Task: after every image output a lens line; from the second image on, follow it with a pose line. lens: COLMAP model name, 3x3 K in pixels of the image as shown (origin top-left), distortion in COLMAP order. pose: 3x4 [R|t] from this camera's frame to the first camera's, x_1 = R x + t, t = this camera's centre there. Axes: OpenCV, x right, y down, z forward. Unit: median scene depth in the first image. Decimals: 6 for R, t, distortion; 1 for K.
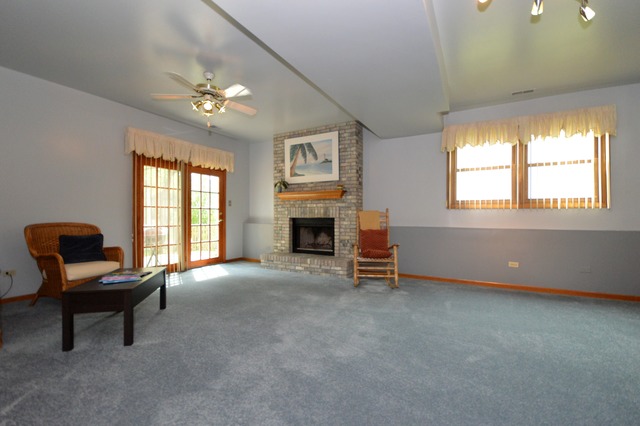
lens RADIAL K [[282.3, 0, 319.7], [0, 282.3, 216.1], [0, 0, 1]] dist [-0.005240, 0.003841]
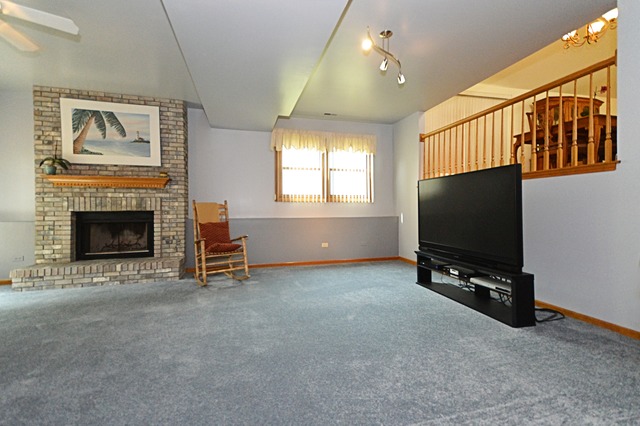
lens RADIAL K [[282.3, 0, 324.2], [0, 282.3, 209.7], [0, 0, 1]] dist [-0.005240, 0.003841]
pose [[0.704549, -0.008110, 0.709609, -0.198252], [0.006050, 0.999967, 0.005422, 0.001448], [-0.709630, 0.000473, 0.704574, 0.070732]]
